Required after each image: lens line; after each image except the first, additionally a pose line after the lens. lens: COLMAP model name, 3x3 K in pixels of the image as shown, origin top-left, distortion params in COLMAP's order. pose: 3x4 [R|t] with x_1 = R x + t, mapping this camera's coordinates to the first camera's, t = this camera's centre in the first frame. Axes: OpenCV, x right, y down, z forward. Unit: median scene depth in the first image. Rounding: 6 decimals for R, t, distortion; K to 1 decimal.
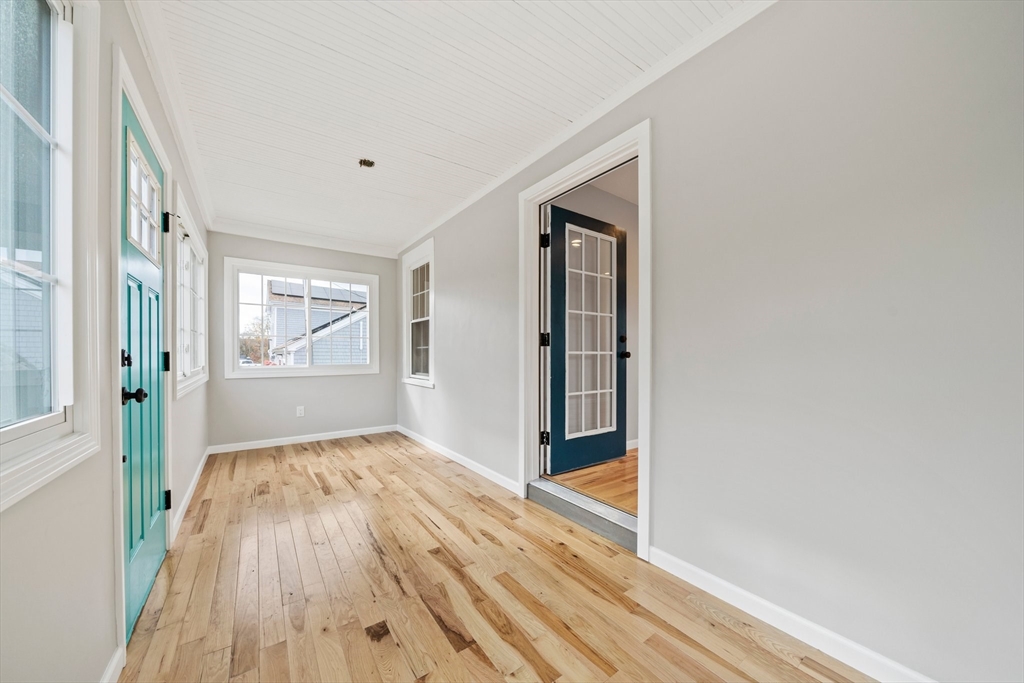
lens RADIAL K [[358.5, 0, 509.9], [0, 358.5, 356.2], [0, 0, 1]] dist [-0.002296, -0.000155]
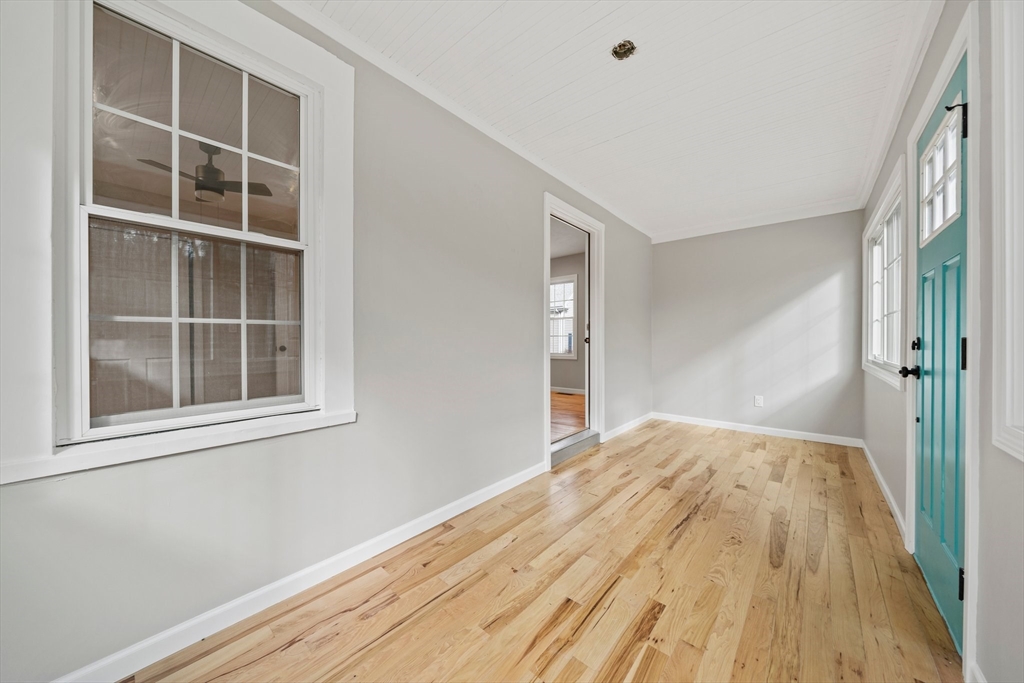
lens RADIAL K [[351.4, 0, 506.8], [0, 351.4, 339.2], [0, 0, 1]] dist [-0.003588, -0.000184]
pose [[-0.225603, -0.000316, 0.974219, -0.849021], [0.006943, 0.999974, 0.001932, -0.009972], [-0.974195, 0.007200, -0.225595, 1.176508]]
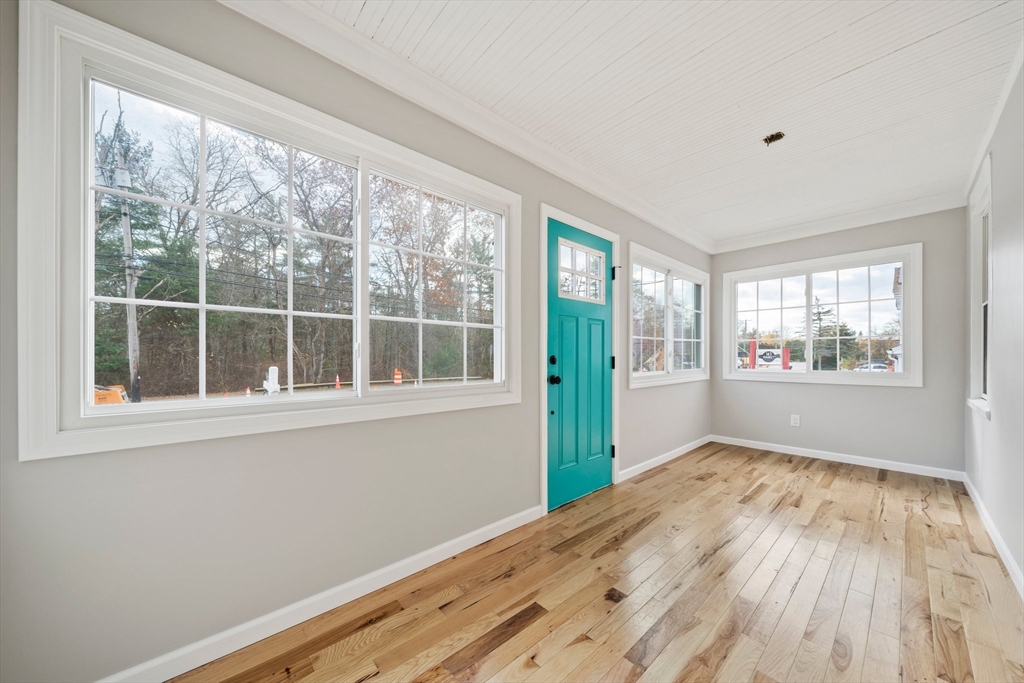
lens RADIAL K [[358.5, 0, 509.9], [0, 358.5, 356.2], [0, 0, 1]] dist [-0.002296, -0.000155]
pose [[0.110026, -0.000437, -0.993929, 0.340566], [-0.009119, 0.999957, -0.001449, -0.003538], [0.993887, 0.009223, 0.110017, 0.236502]]
